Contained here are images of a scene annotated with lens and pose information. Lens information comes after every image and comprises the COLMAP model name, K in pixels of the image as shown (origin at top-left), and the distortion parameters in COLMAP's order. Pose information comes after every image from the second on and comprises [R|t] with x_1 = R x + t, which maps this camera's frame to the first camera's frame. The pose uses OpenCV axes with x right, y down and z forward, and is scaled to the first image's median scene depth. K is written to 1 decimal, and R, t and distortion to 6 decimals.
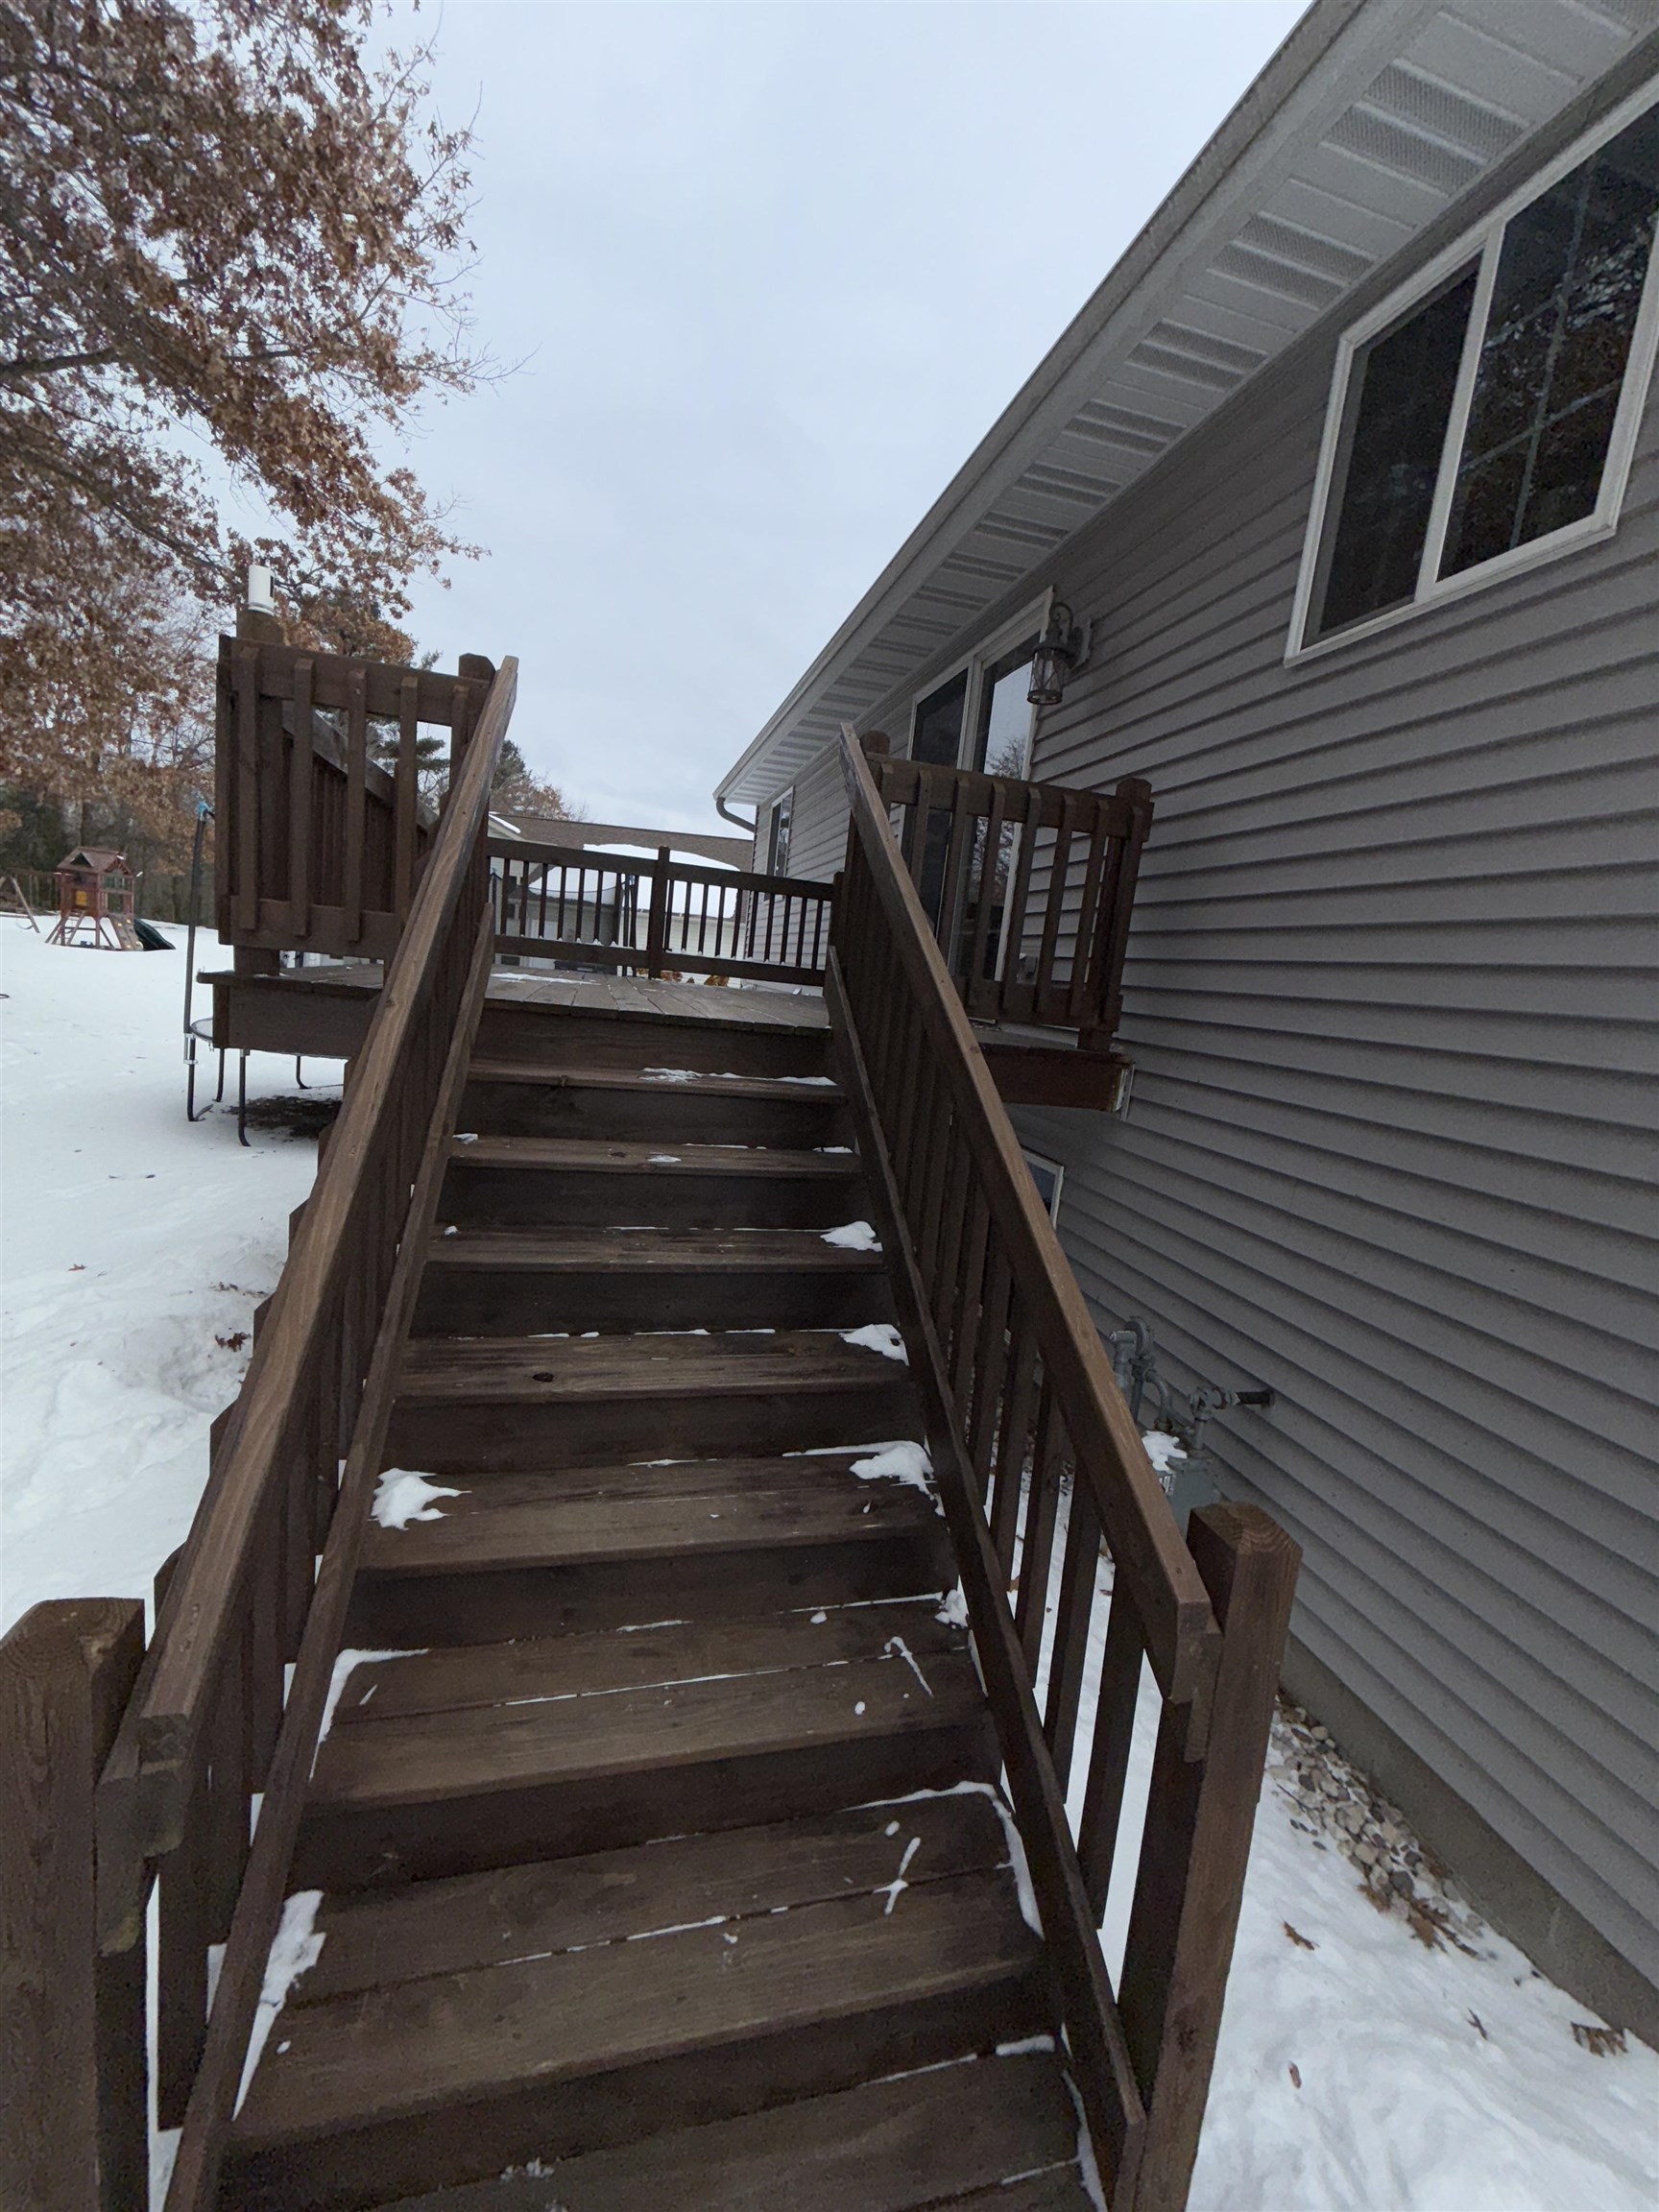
lens RADIAL K [[886.4, 0, 834.2], [0, 886.4, 1104.1], [0, 0, 1]] dist [-0.000982, 0.000162]
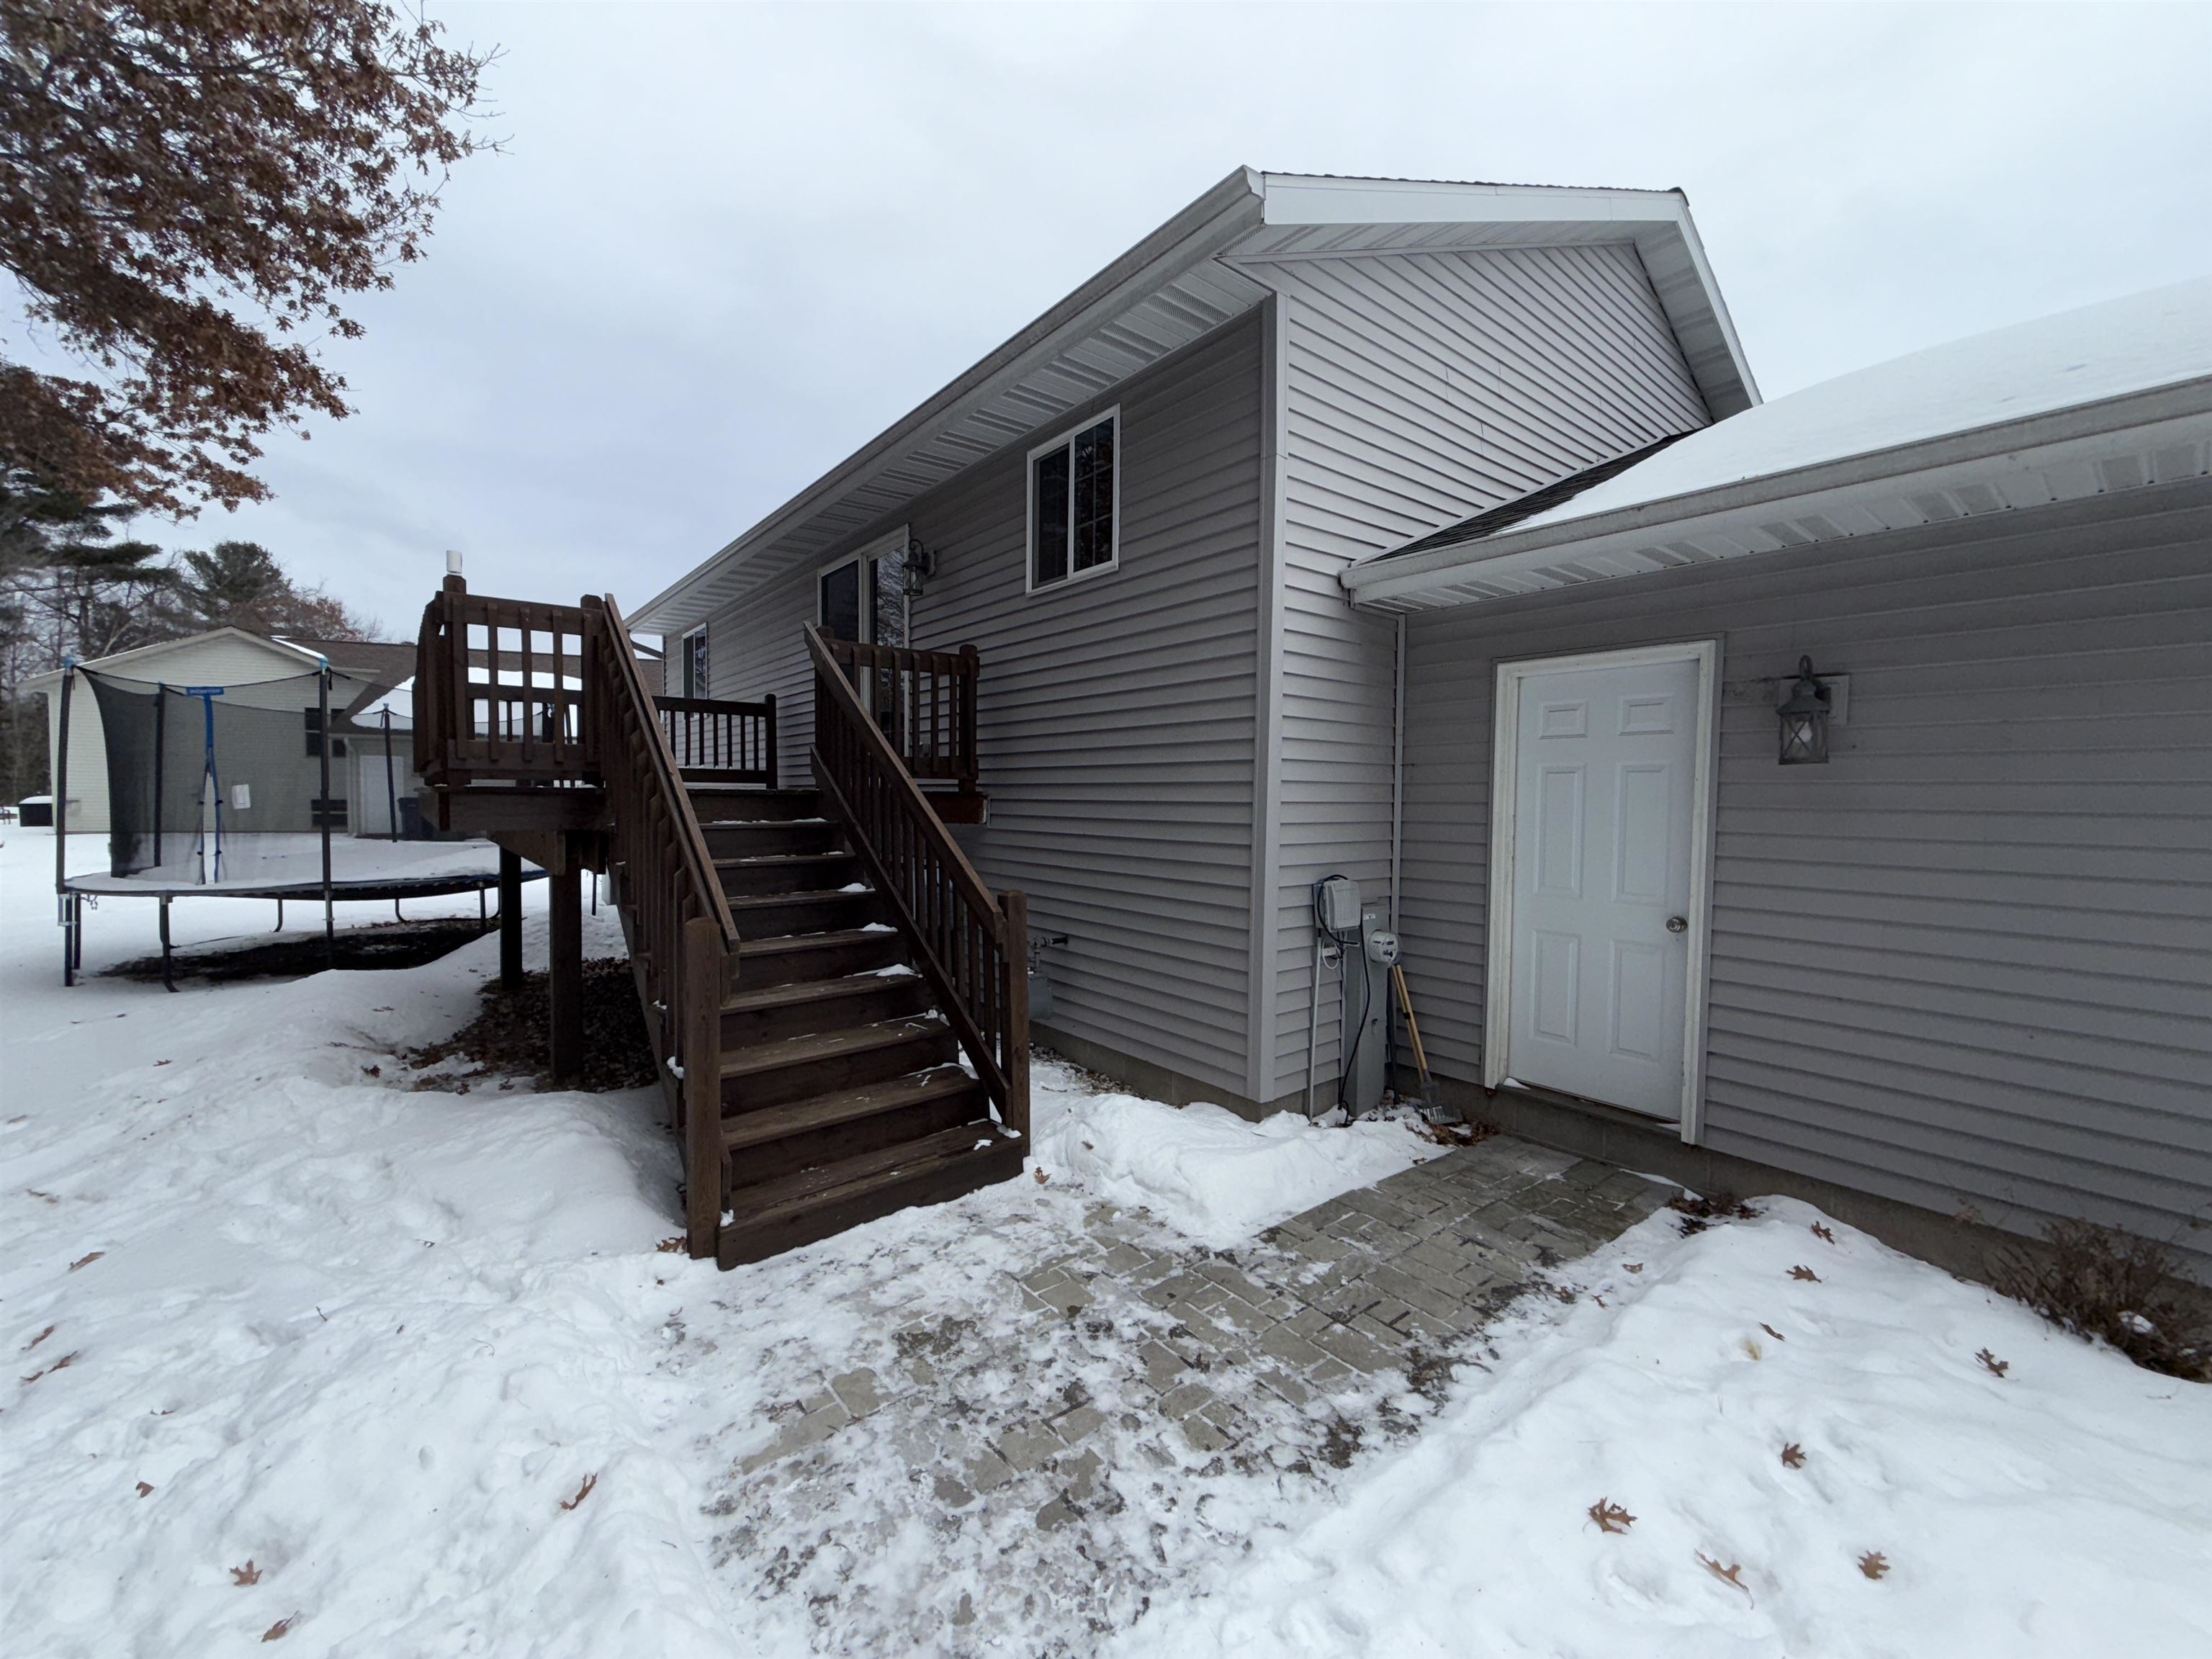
lens RADIAL K [[886.4, 0, 1107.6], [0, 886.4, 835.8], [0, 0, 1]] dist [-0.000982, 0.000162]
pose [[0.909880, -0.116780, 0.398095, -0.175822], [0.145717, 0.988387, -0.043108, 0.148921], [-0.388438, 0.097233, 0.916331, -0.756359]]
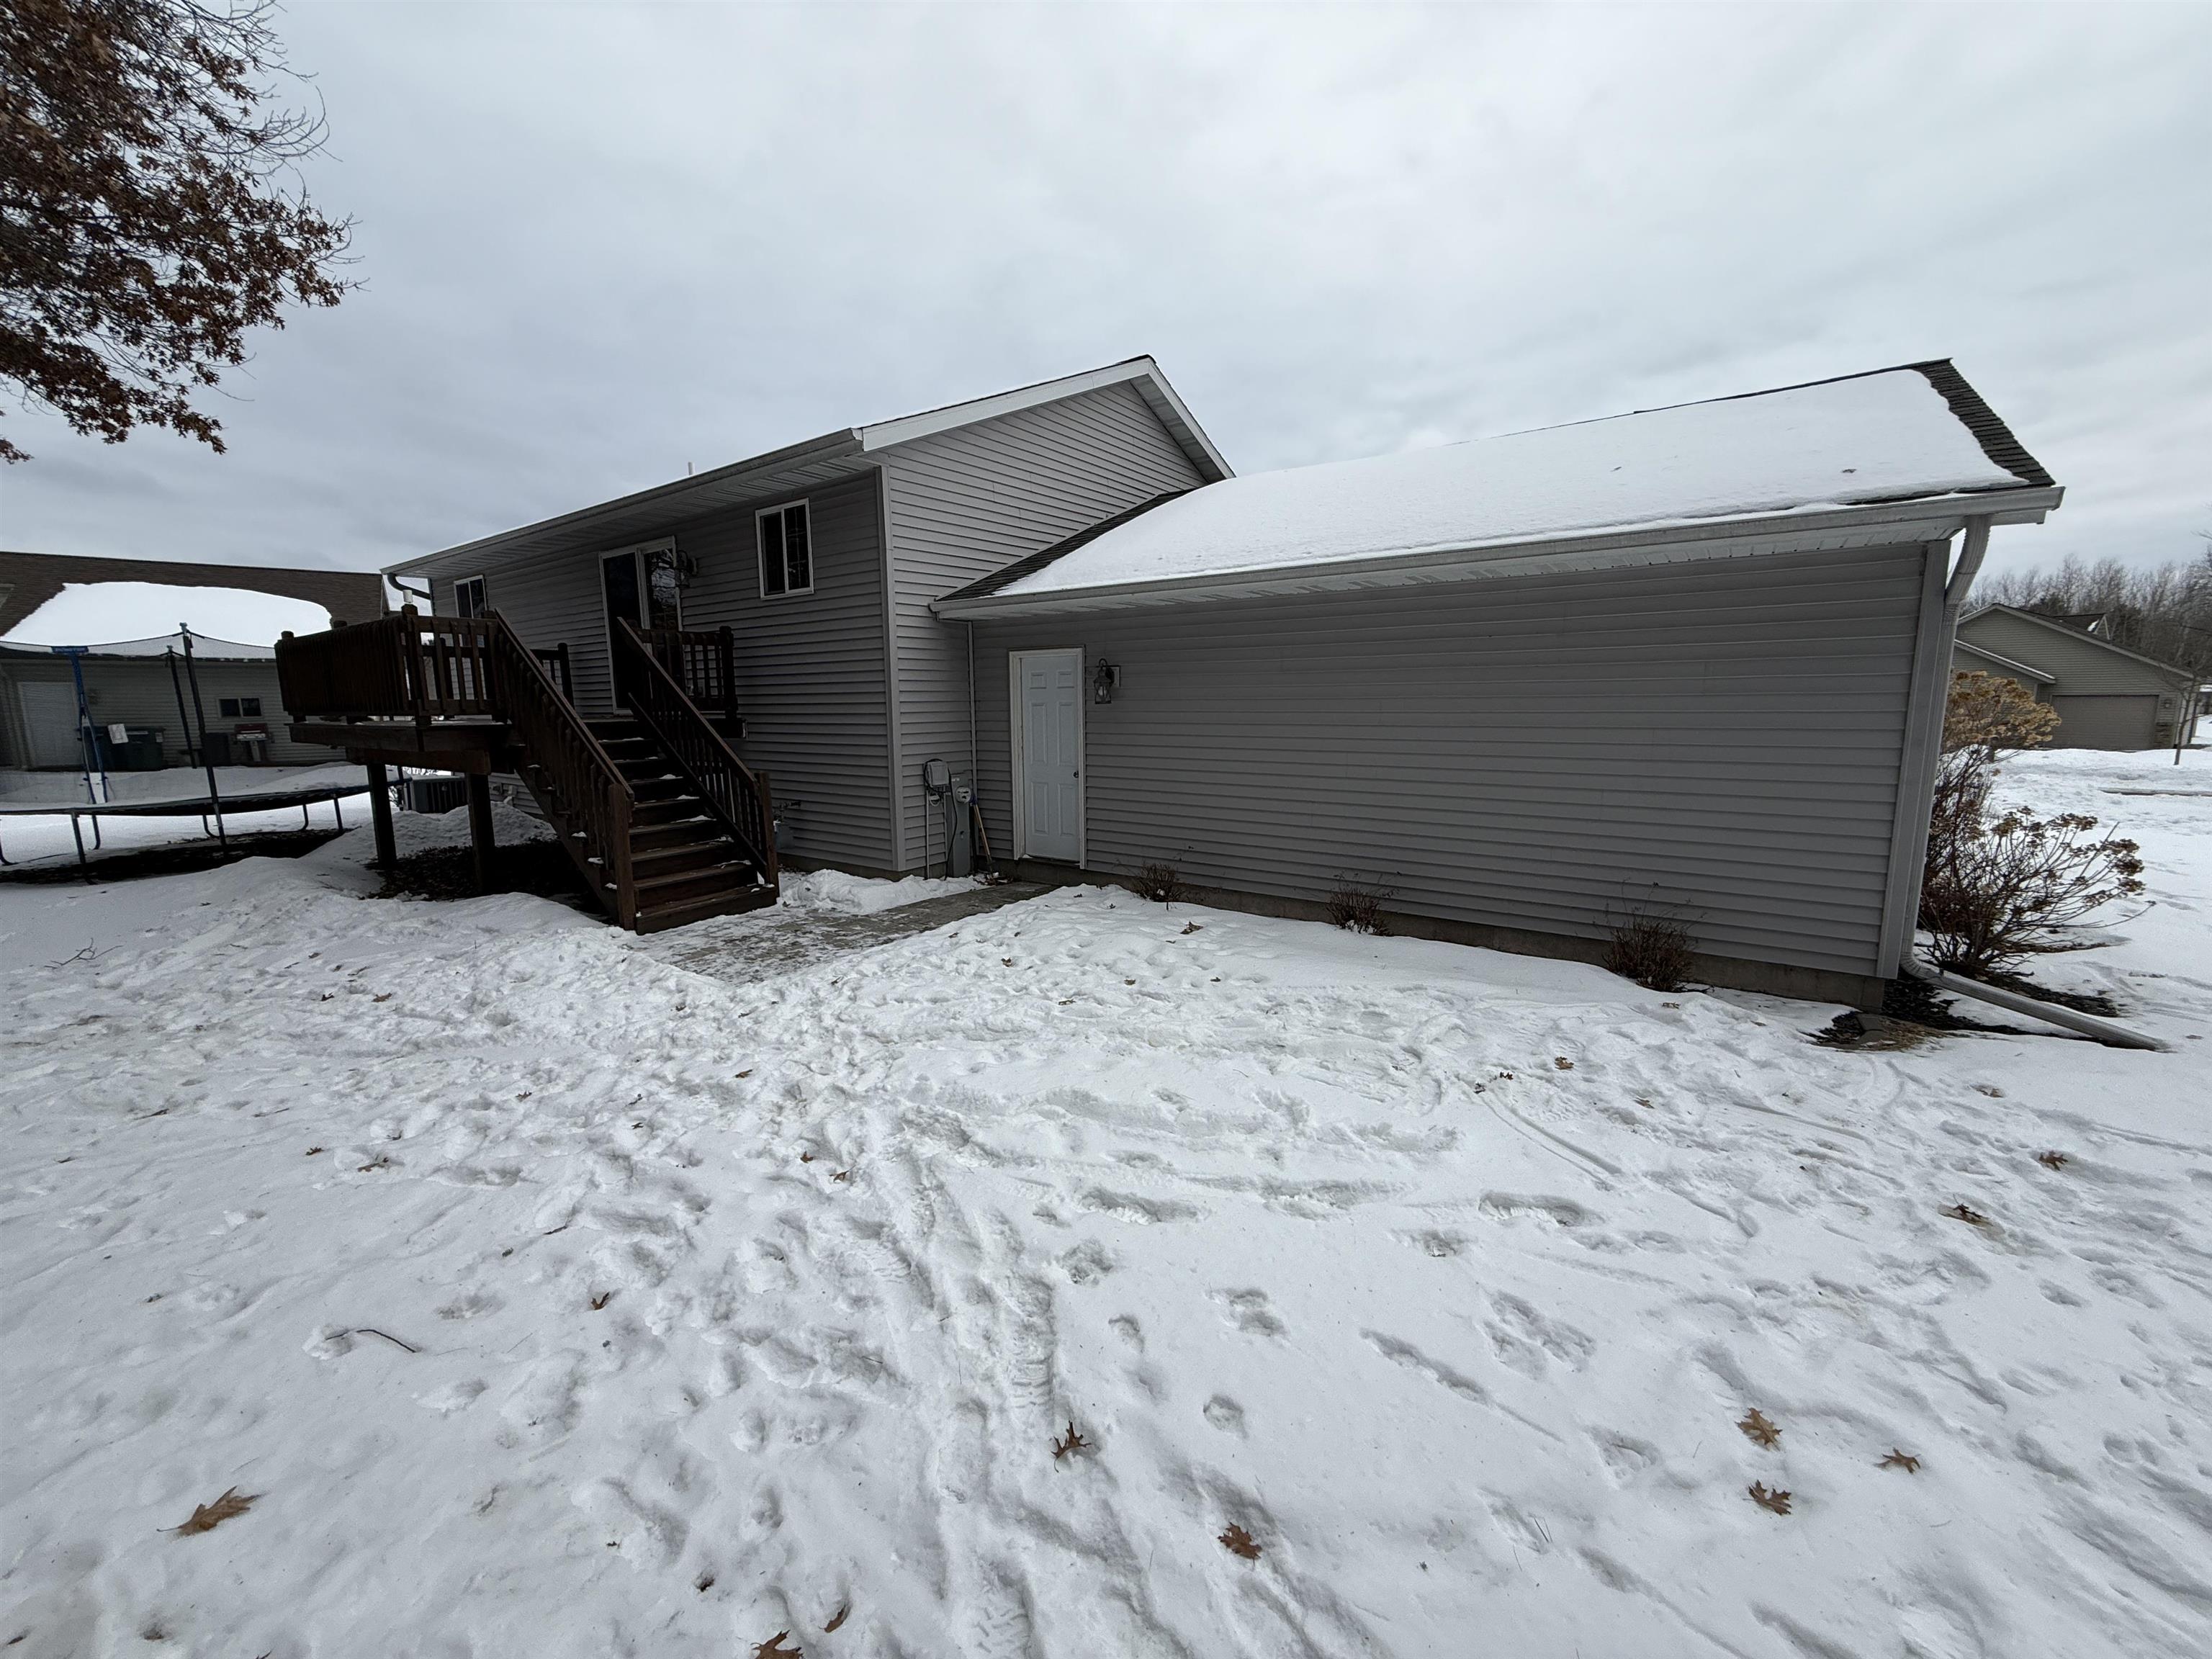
lens RADIAL K [[886.4, 0, 1103.7], [0, 886.4, 839.6], [0, 0, 1]] dist [-0.000982, 0.000162]
pose [[0.781913, -0.207193, 0.587949, -0.548564], [0.180761, 0.977987, 0.104247, 0.248895], [-0.596605, 0.024766, 0.802153, -2.065324]]
